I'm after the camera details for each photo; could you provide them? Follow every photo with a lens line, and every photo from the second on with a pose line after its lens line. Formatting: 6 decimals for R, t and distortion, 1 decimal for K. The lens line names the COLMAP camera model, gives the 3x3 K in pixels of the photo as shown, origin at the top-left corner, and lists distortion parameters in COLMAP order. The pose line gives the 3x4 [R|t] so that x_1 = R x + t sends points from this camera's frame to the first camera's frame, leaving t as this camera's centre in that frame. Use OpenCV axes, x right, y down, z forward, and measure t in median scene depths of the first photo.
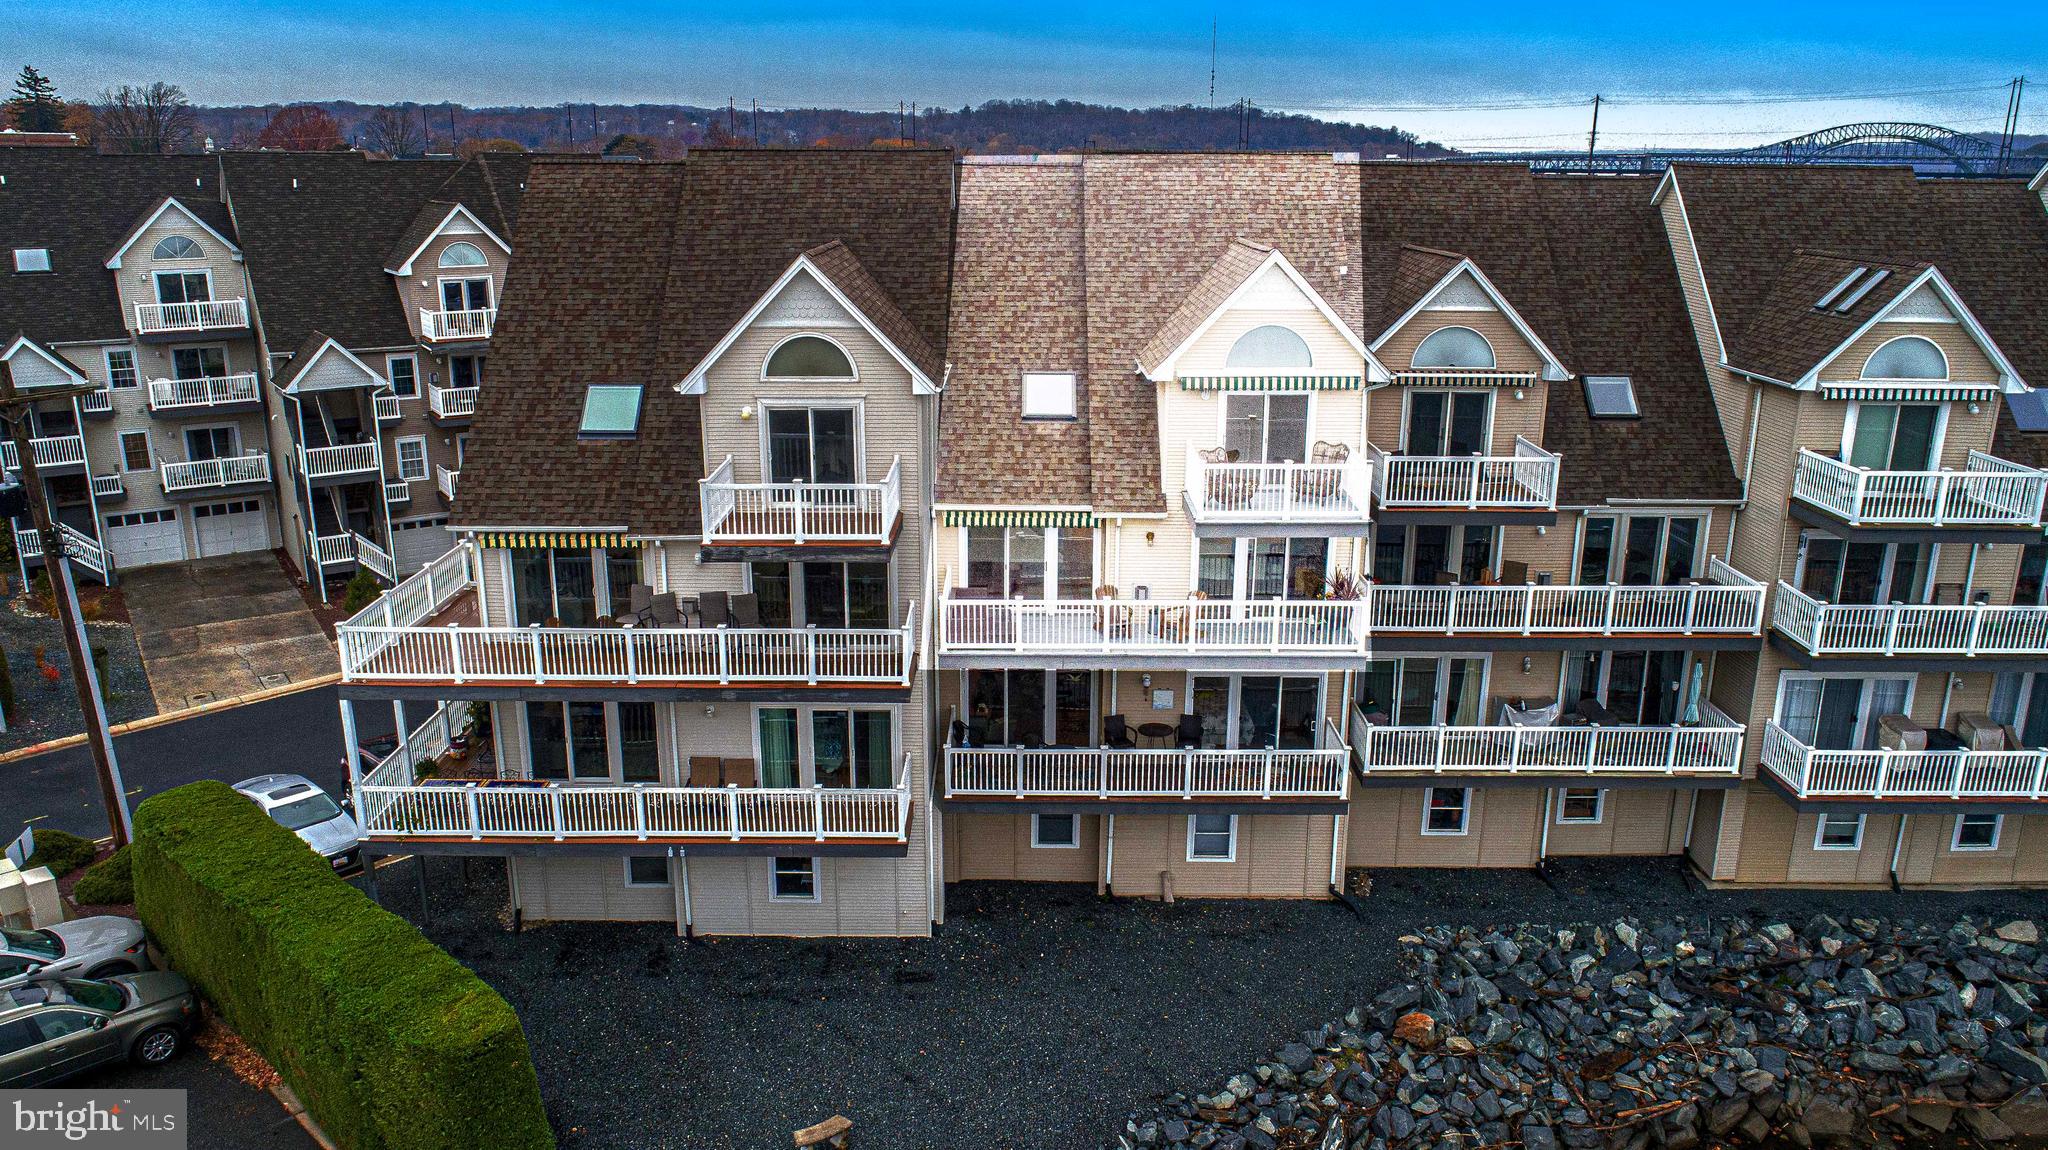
lens RADIAL K [[1447.1, 0, 1024.0], [0, 1447.1, 575.0], [0, 0, 1]] dist [-0.008154, -0.001738]
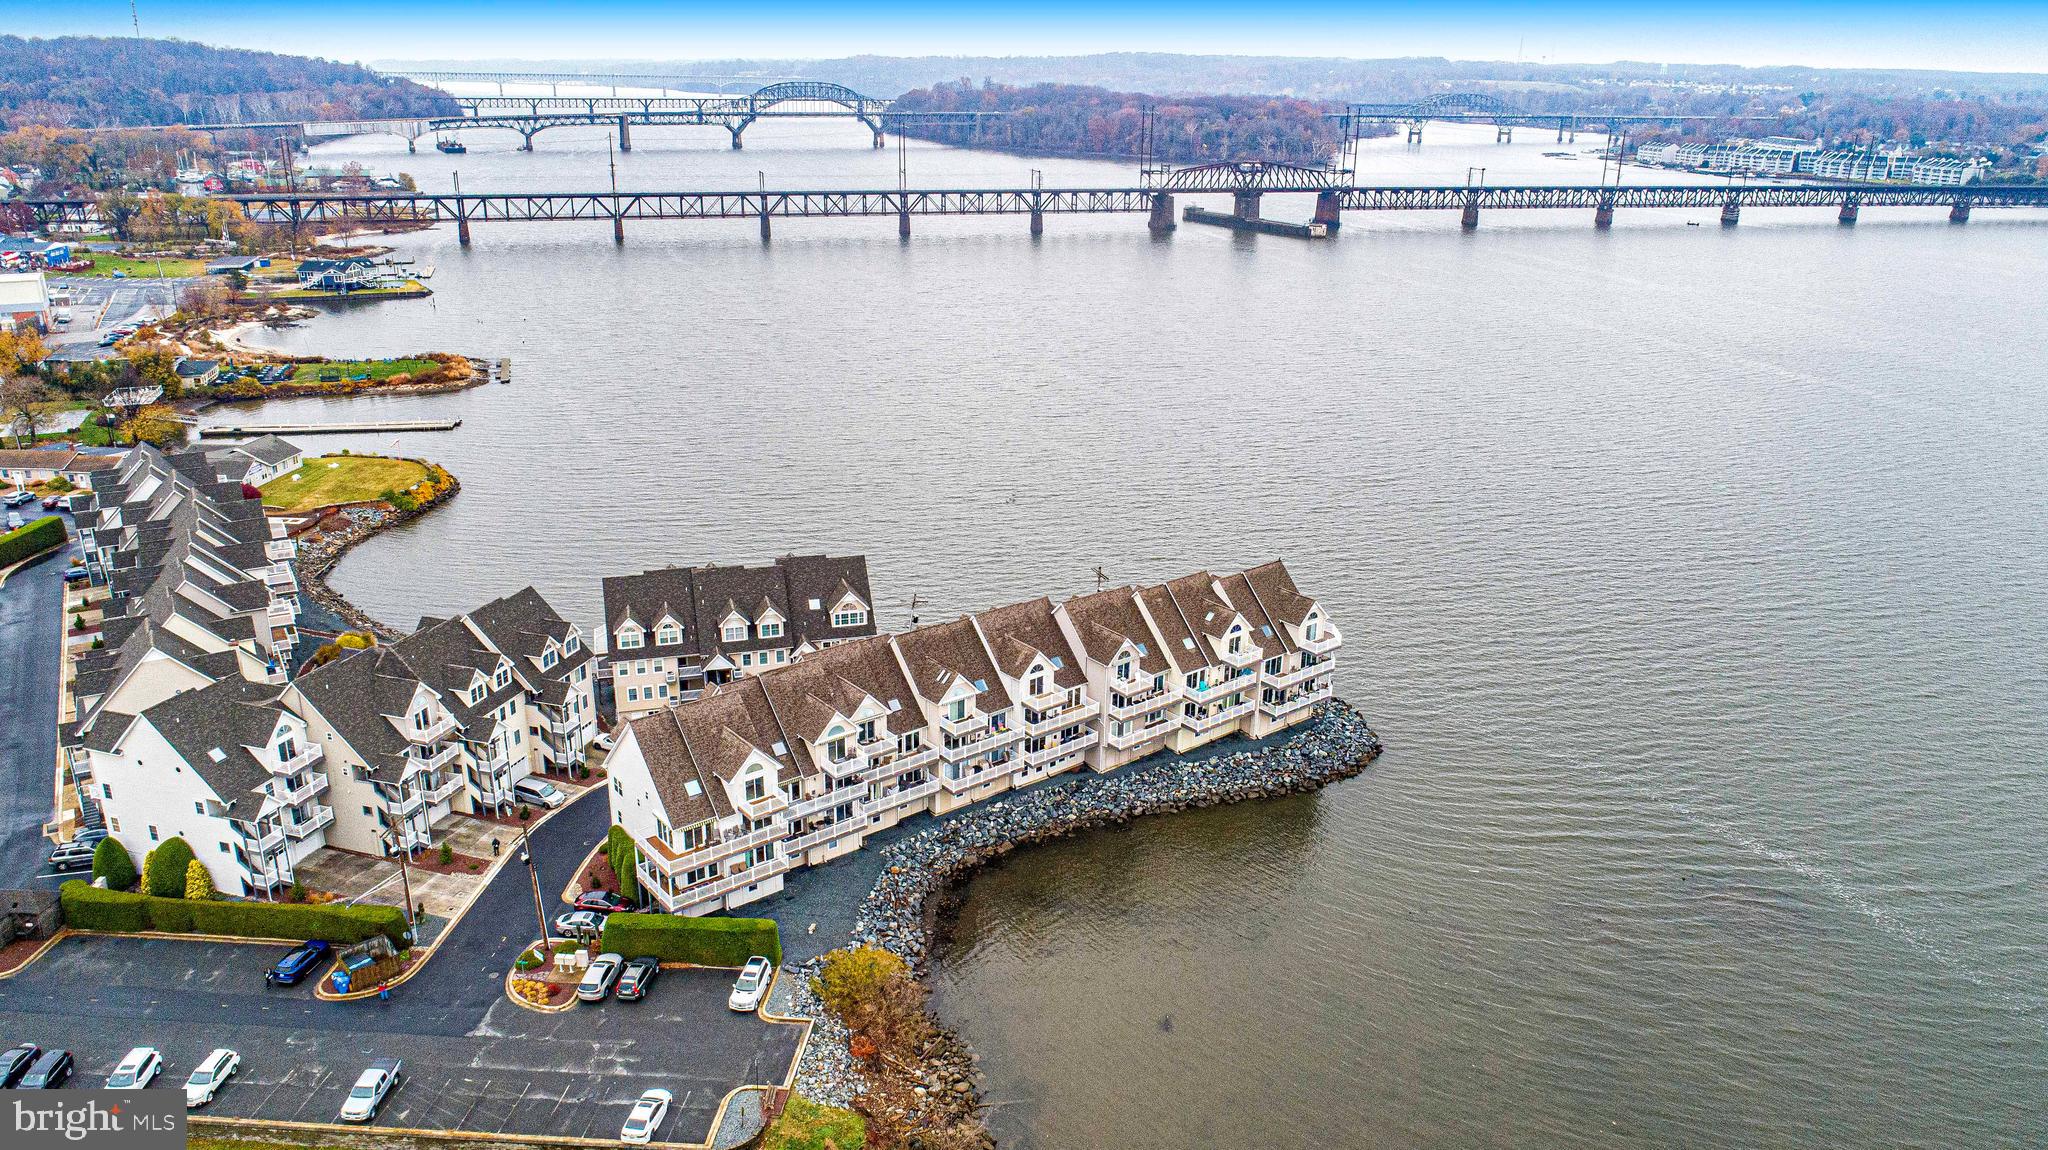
lens RADIAL K [[1447.1, 0, 1024.0], [0, 1447.1, 575.0], [0, 0, 1]] dist [-0.008154, -0.001738]
pose [[0.782188, -0.207659, 0.587418, -1.683046], [0.163702, 0.978194, 0.127822, -0.986605], [-0.601152, -0.003819, 0.799126, -2.552569]]
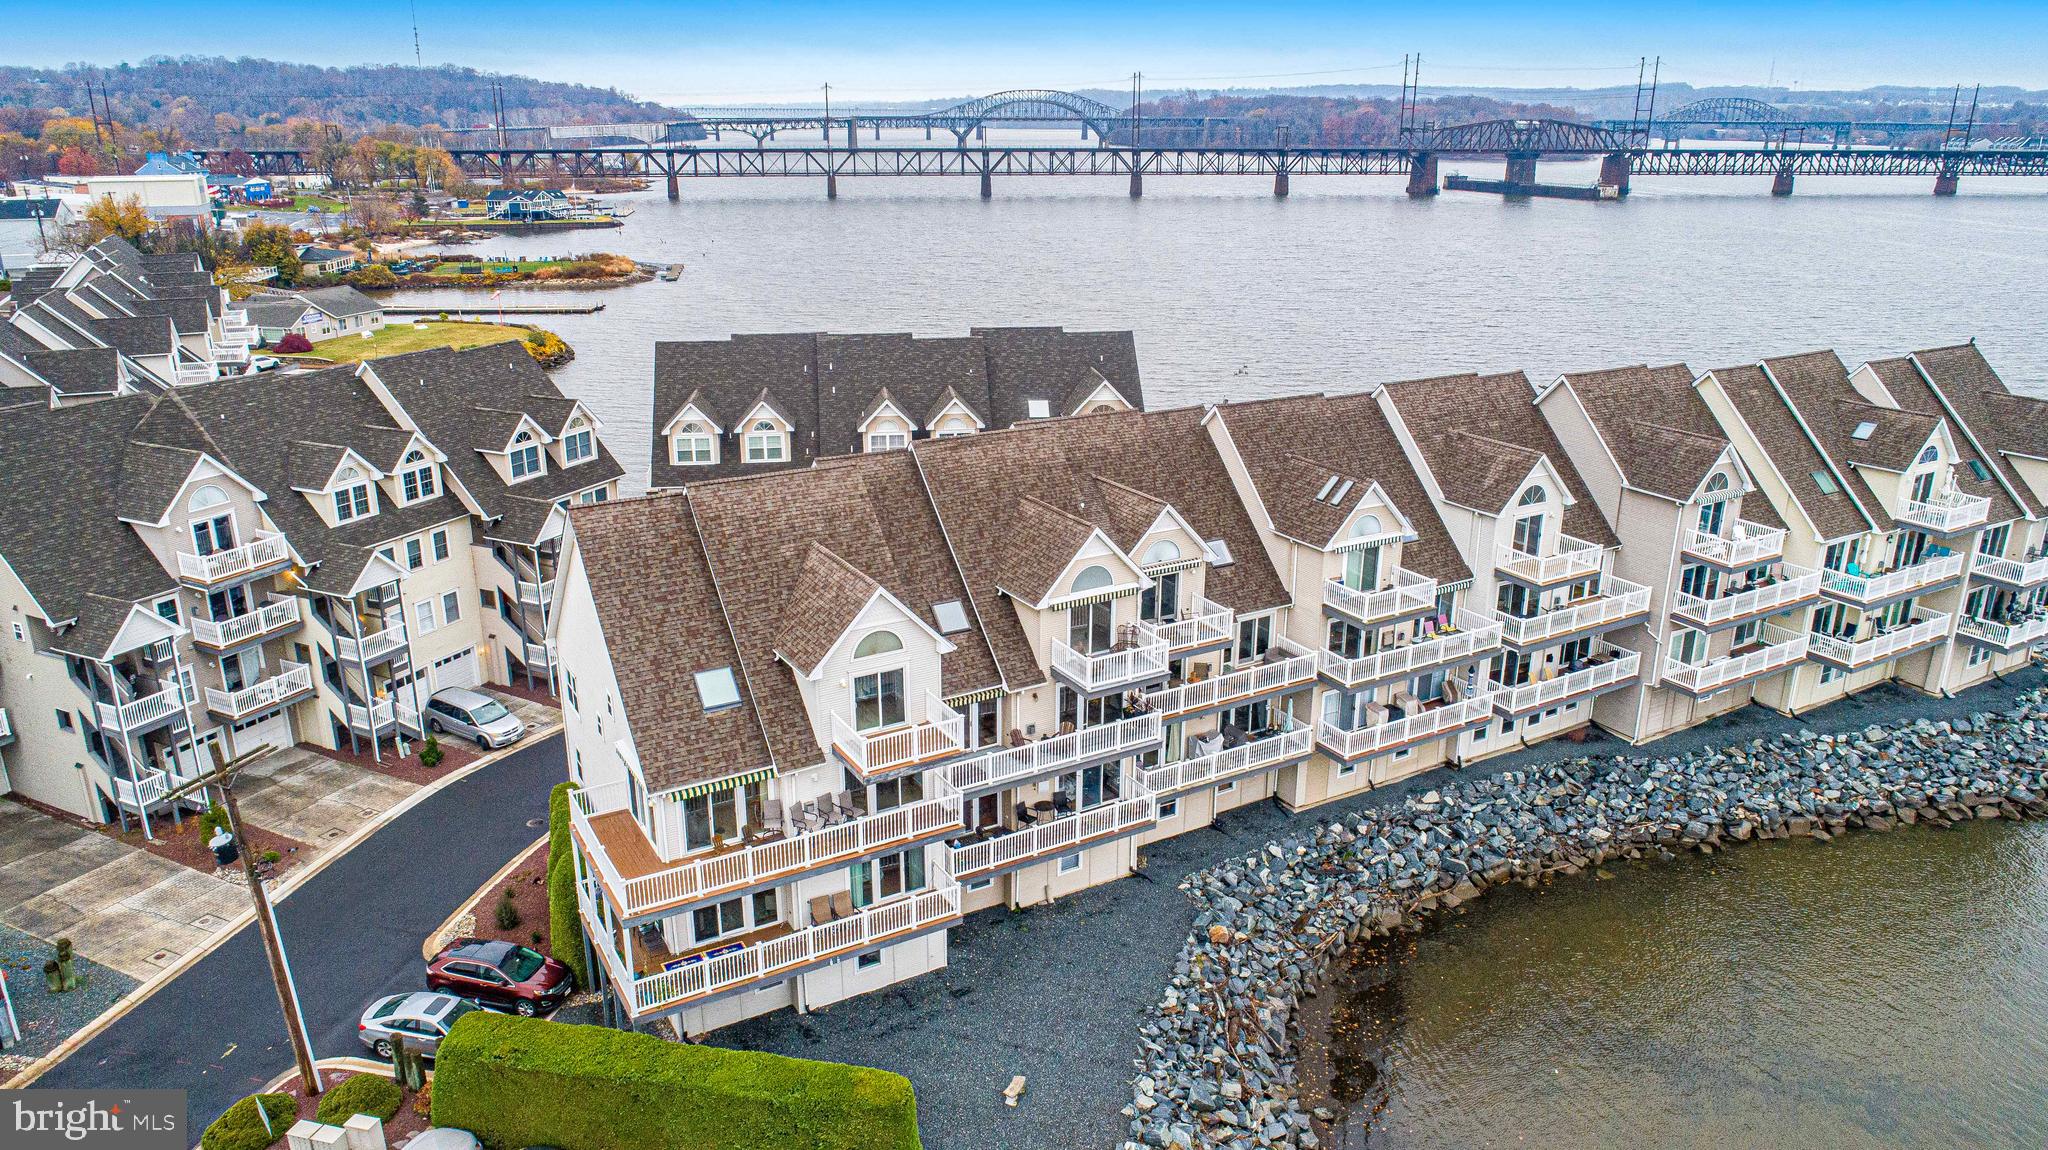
lens RADIAL K [[1381.0, 0, 1024.0], [0, 1381.0, 575.0], [0, 0, 1]] dist [-0.005576, -0.001372]
pose [[0.864635, -0.163747, 0.474967, -0.633491], [0.140759, 0.986486, 0.083858, -0.288303], [-0.482280, -0.005650, 0.875999, -0.374739]]
